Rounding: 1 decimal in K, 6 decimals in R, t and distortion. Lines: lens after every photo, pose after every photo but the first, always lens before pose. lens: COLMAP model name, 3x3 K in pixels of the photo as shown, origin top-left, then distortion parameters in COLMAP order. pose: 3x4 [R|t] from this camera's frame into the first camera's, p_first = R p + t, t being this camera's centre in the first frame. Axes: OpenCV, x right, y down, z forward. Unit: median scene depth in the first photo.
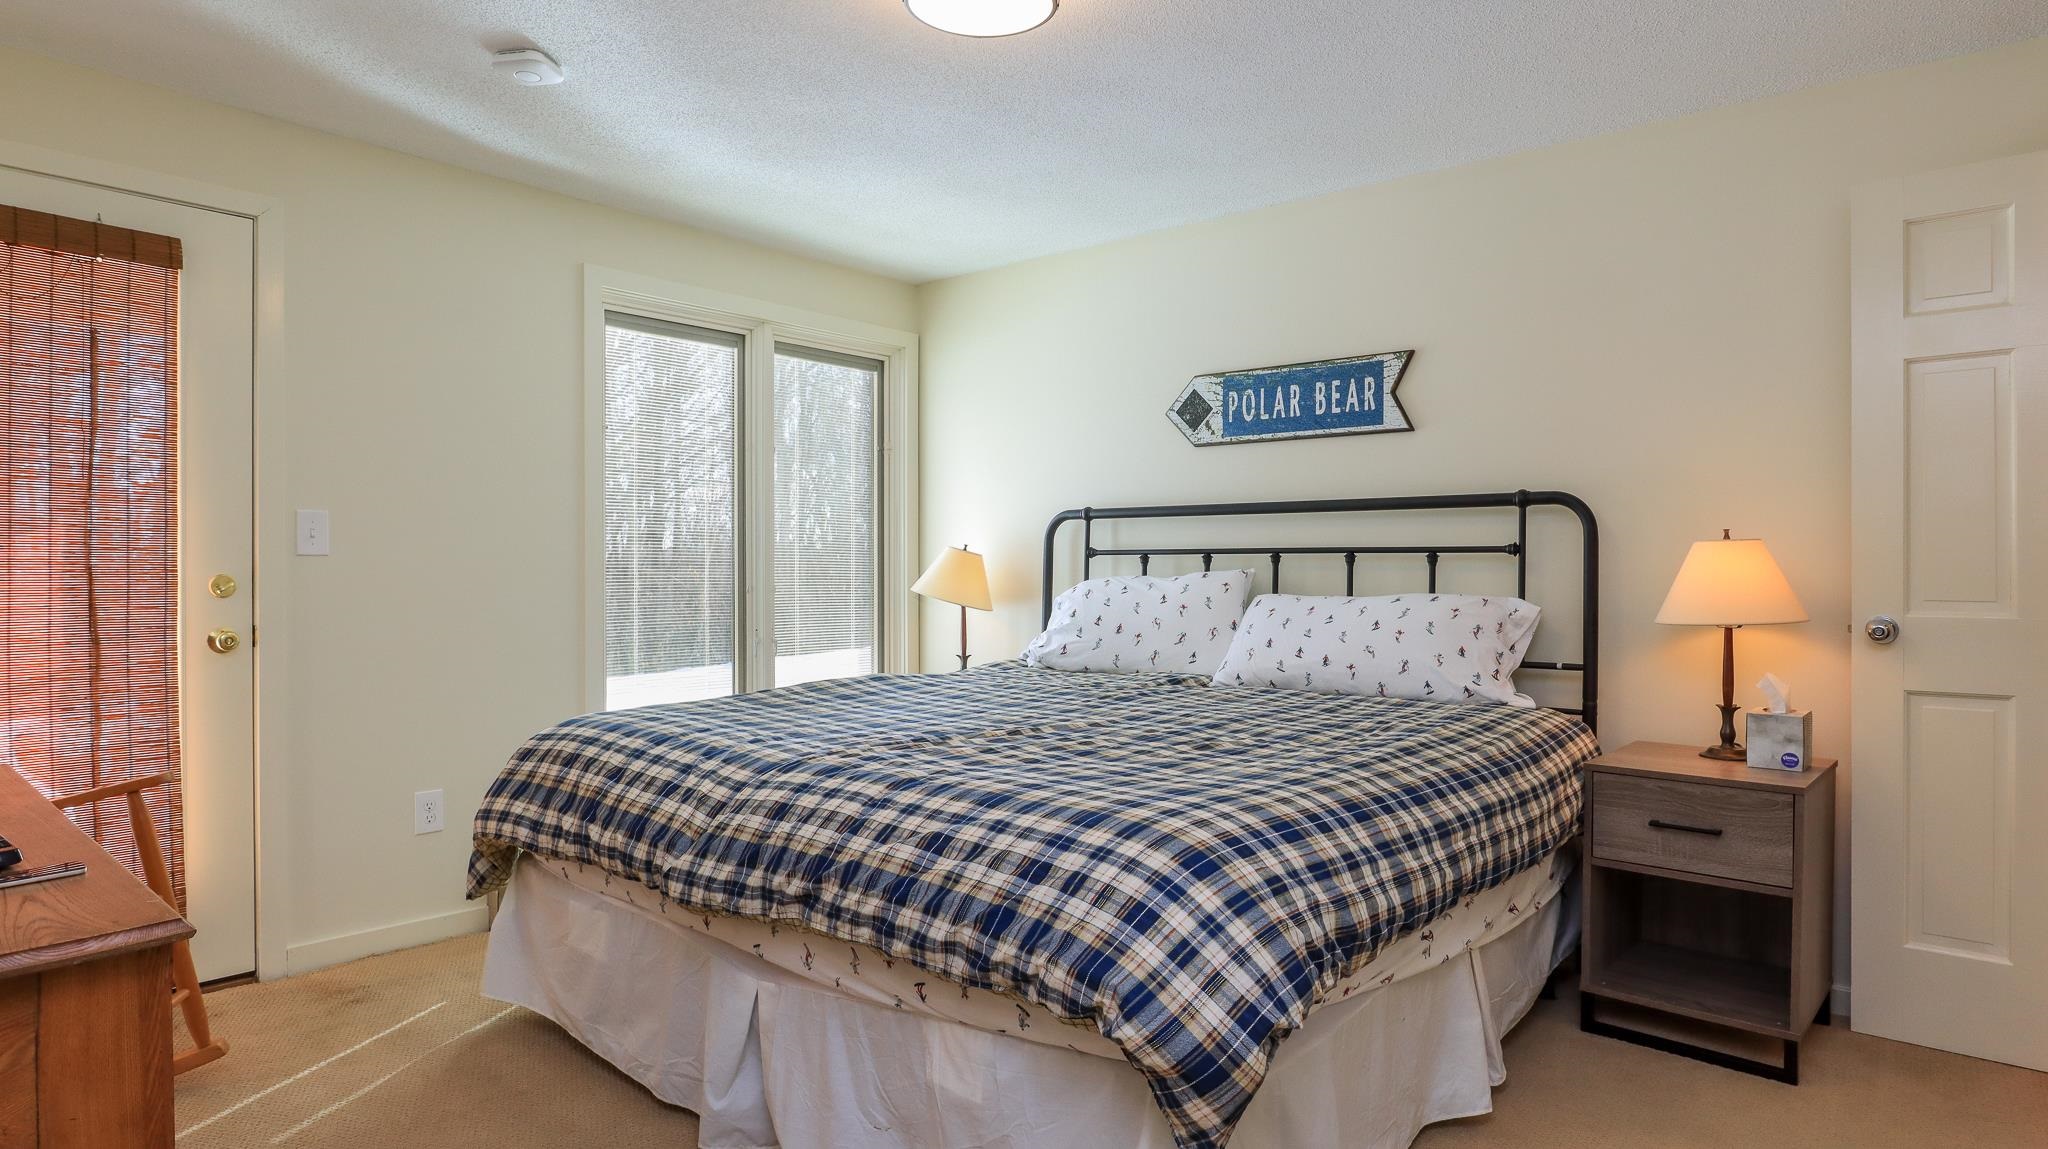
lens RADIAL K [[1150.2, 0, 1024.0], [0, 1150.2, 574.5], [0, 0, 1]] dist [0.000524, 0.000049]
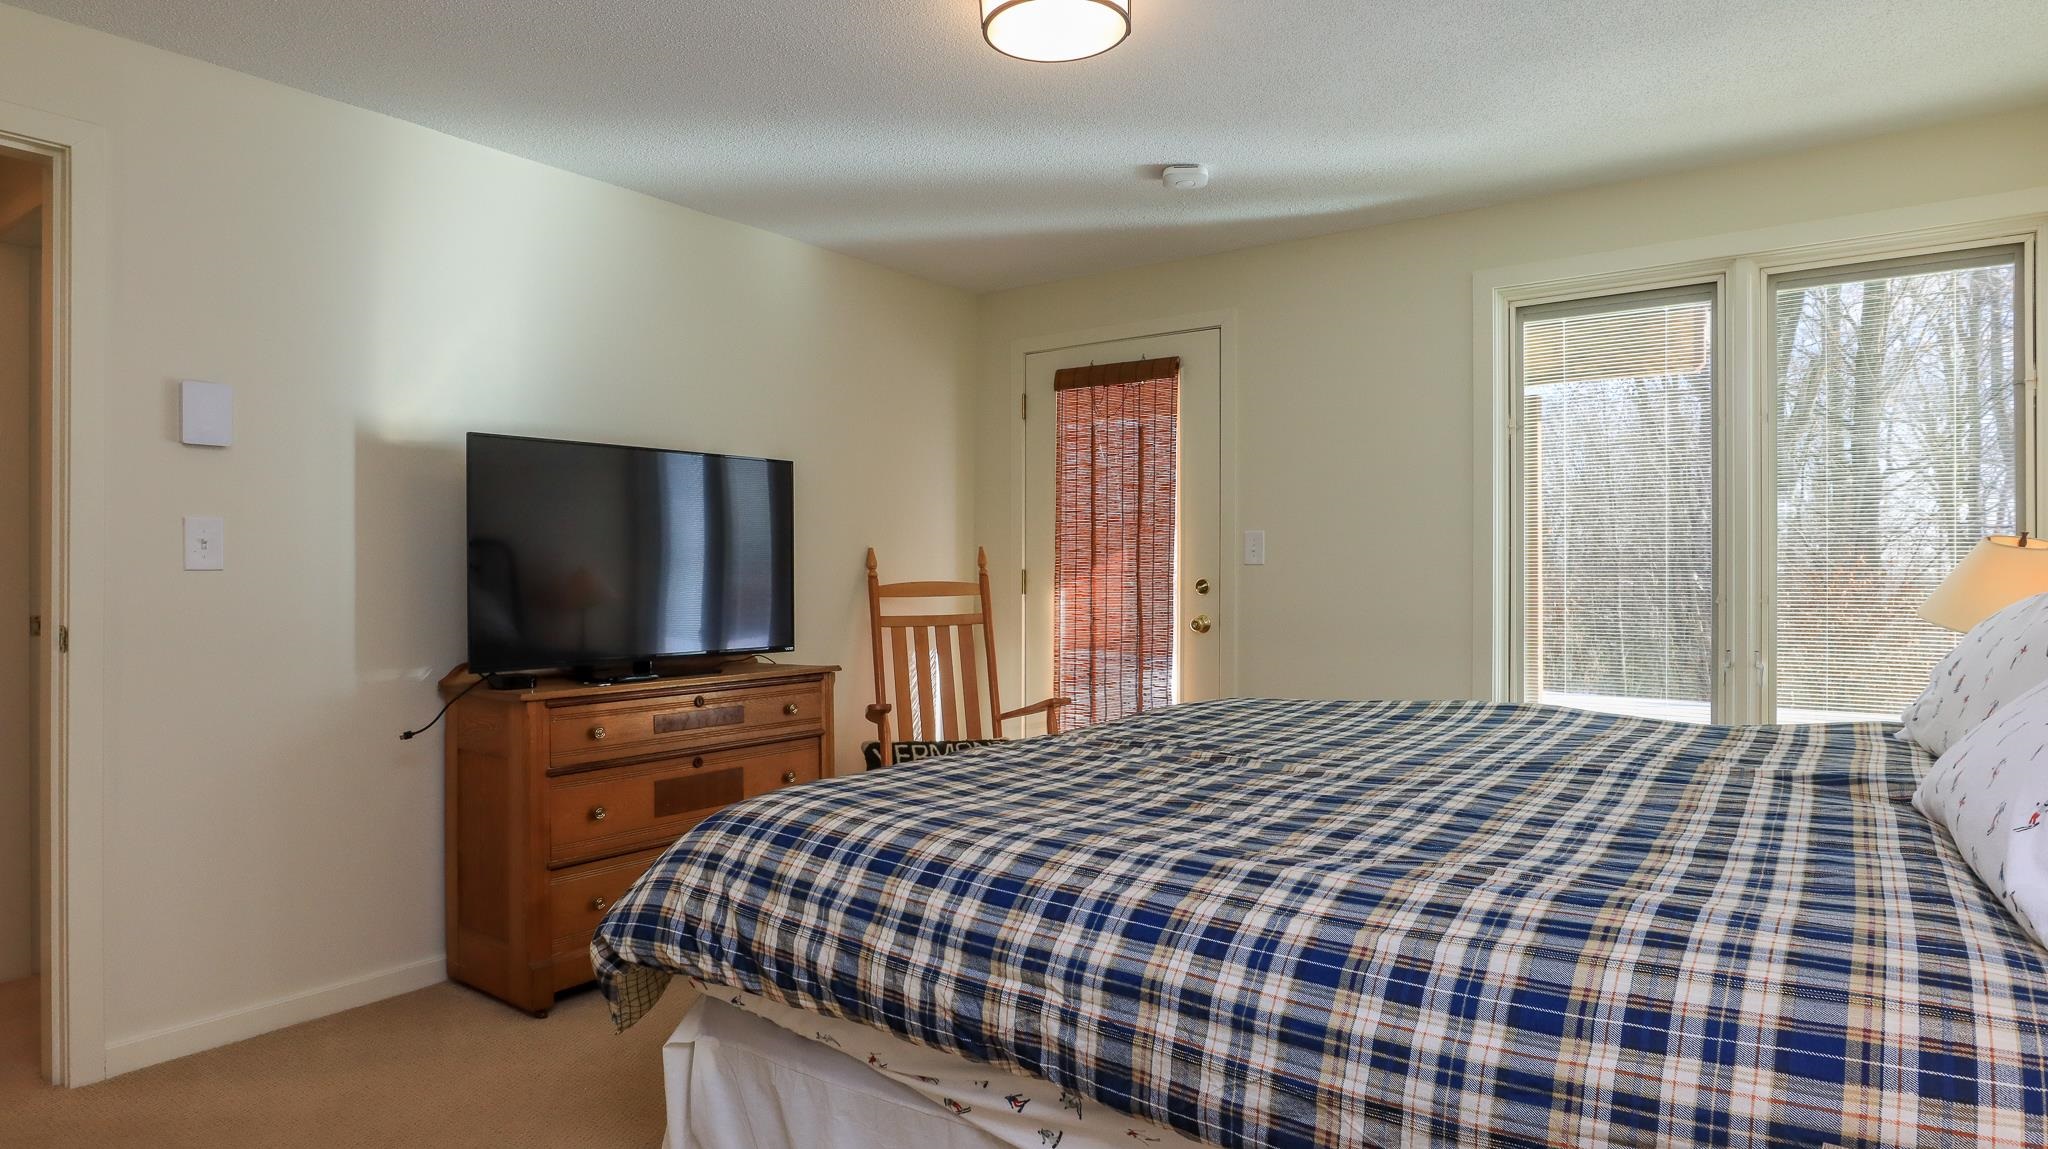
lens RADIAL K [[1150.2, 0, 1024.0], [0, 1150.2, 574.5], [0, 0, 1]] dist [0.000524, 0.000049]
pose [[0.177098, -0.017772, -0.984033, 0.724694], [0.007637, 0.999832, -0.016683, 0.019635], [0.984164, -0.004561, 0.177204, 0.542183]]
